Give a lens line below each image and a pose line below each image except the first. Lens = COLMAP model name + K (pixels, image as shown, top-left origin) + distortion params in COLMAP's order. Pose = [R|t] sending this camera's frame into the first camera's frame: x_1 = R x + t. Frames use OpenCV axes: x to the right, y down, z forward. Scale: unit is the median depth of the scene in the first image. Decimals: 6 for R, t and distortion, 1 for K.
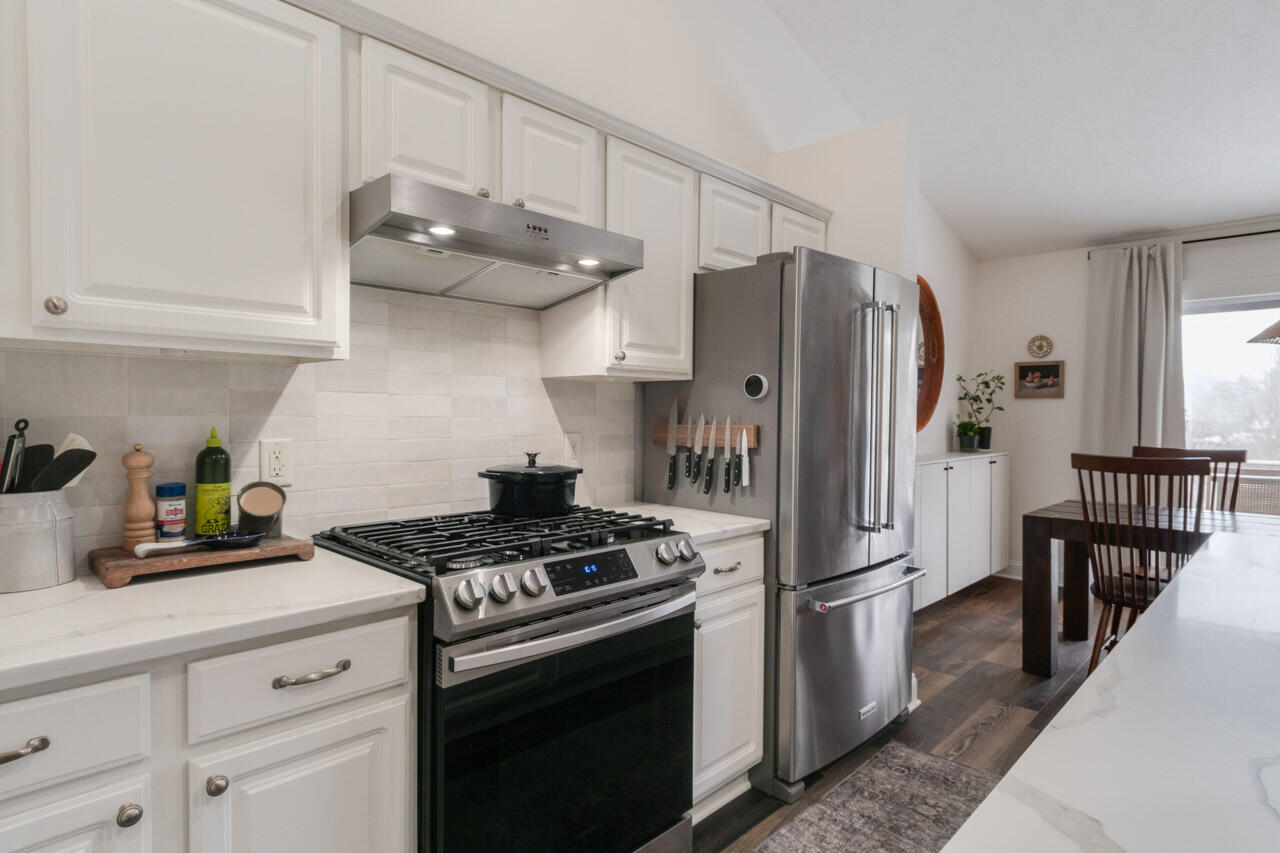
lens RADIAL K [[676.5, 0, 609.7], [0, 676.5, 413.6], [0, 0, 1]] dist [0.033368, 0.000142]
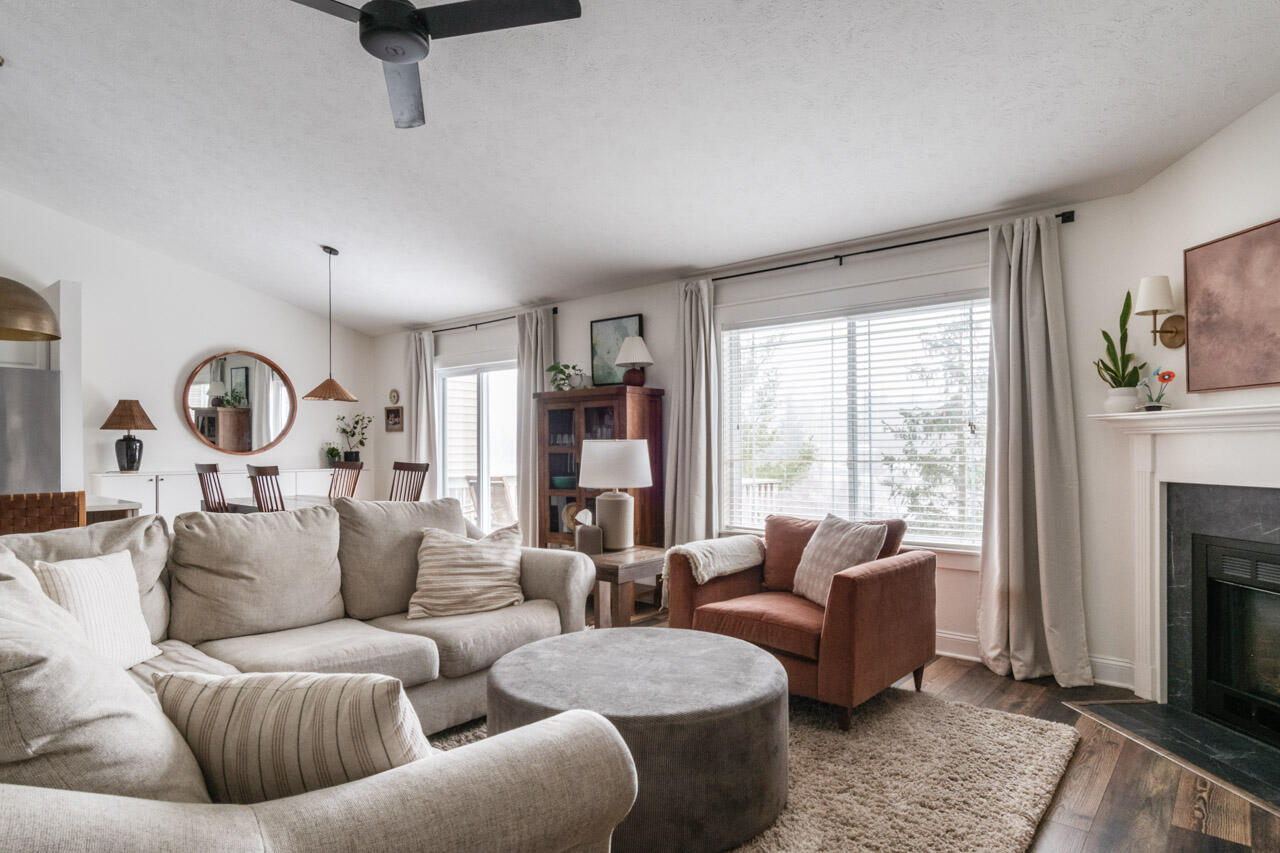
lens RADIAL K [[699.4, 0, 604.8], [0, 699.4, 448.9], [0, 0, 1]] dist [-0.001204, -0.000214]
pose [[0.997464, -0.007823, 0.070746, 2.291480], [0.007609, 0.999966, 0.003305, 0.031086], [-0.070769, -0.002759, 0.997489, -1.245811]]
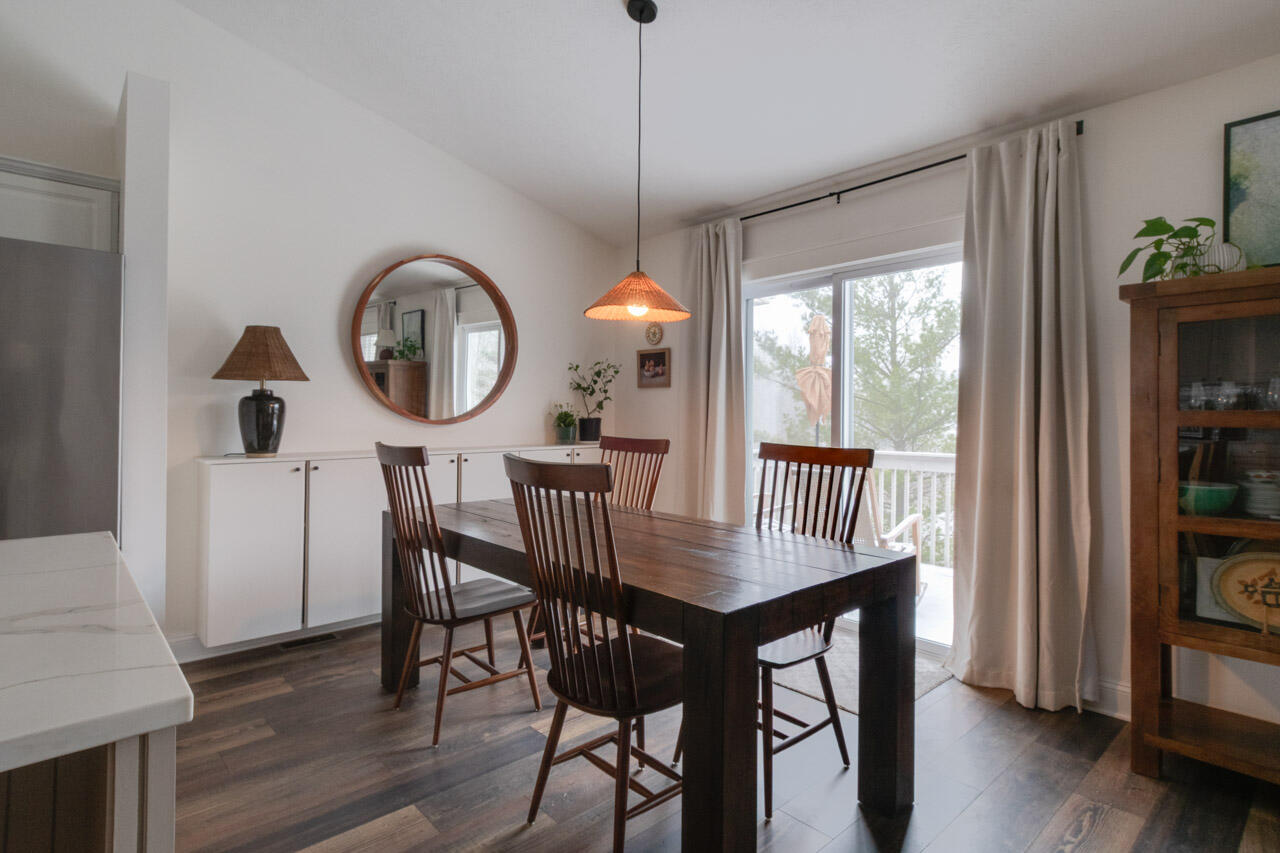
lens RADIAL K [[641.9, 0, 616.3], [0, 641.9, 406.3], [0, 0, 1]] dist [0.003589, 0.000195]
pose [[0.997615, -0.005459, -0.068808, 1.501072], [0.004830, 0.999945, -0.009315, 0.026263], [0.068855, 0.008960, 0.997586, 0.262804]]
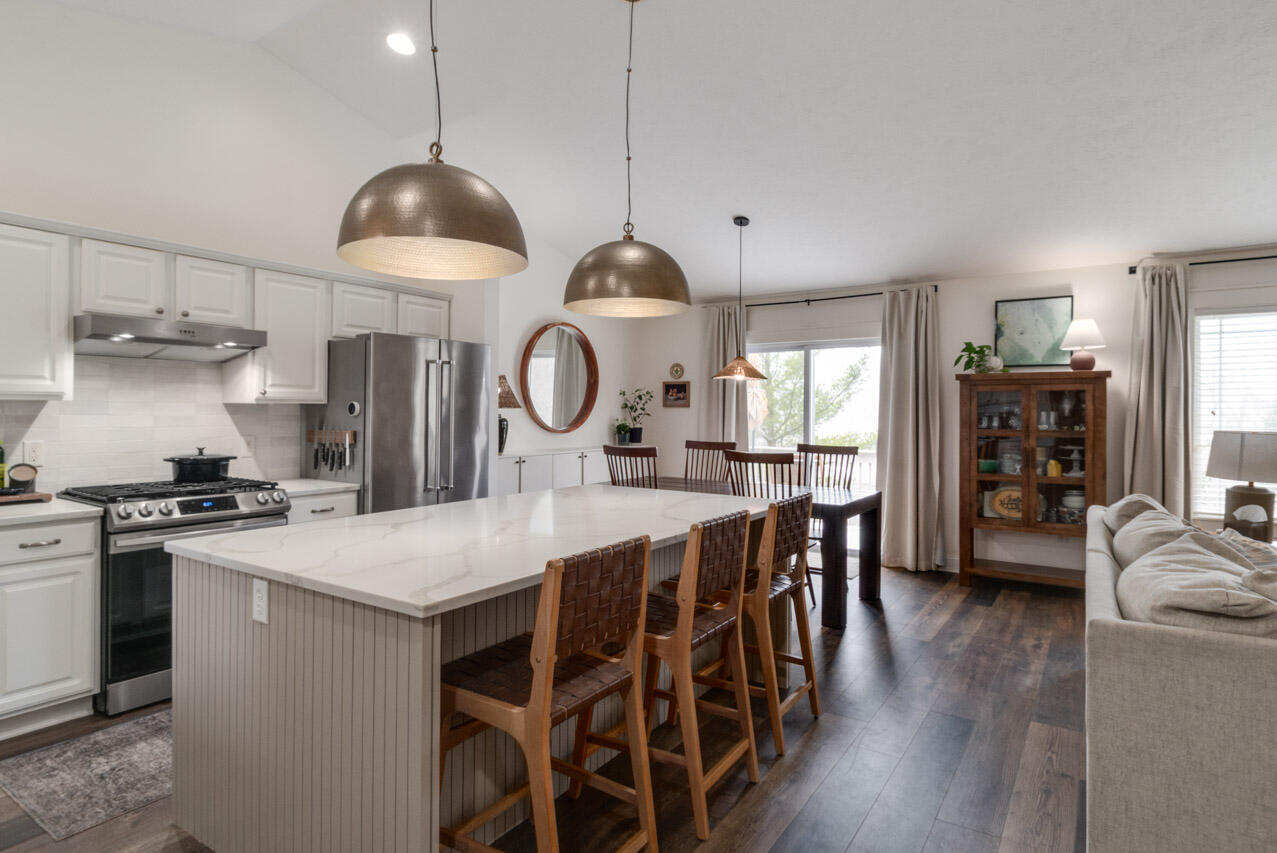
lens RADIAL K [[695.6, 0, 607.0], [0, 695.6, 404.8], [0, 0, 1]] dist [0.023336, -0.000578]
pose [[0.986370, 0.001789, 0.164534, 0.589296], [-0.000387, 0.999963, -0.008552, -0.036485], [-0.164543, 0.008371, 0.986334, -0.926535]]
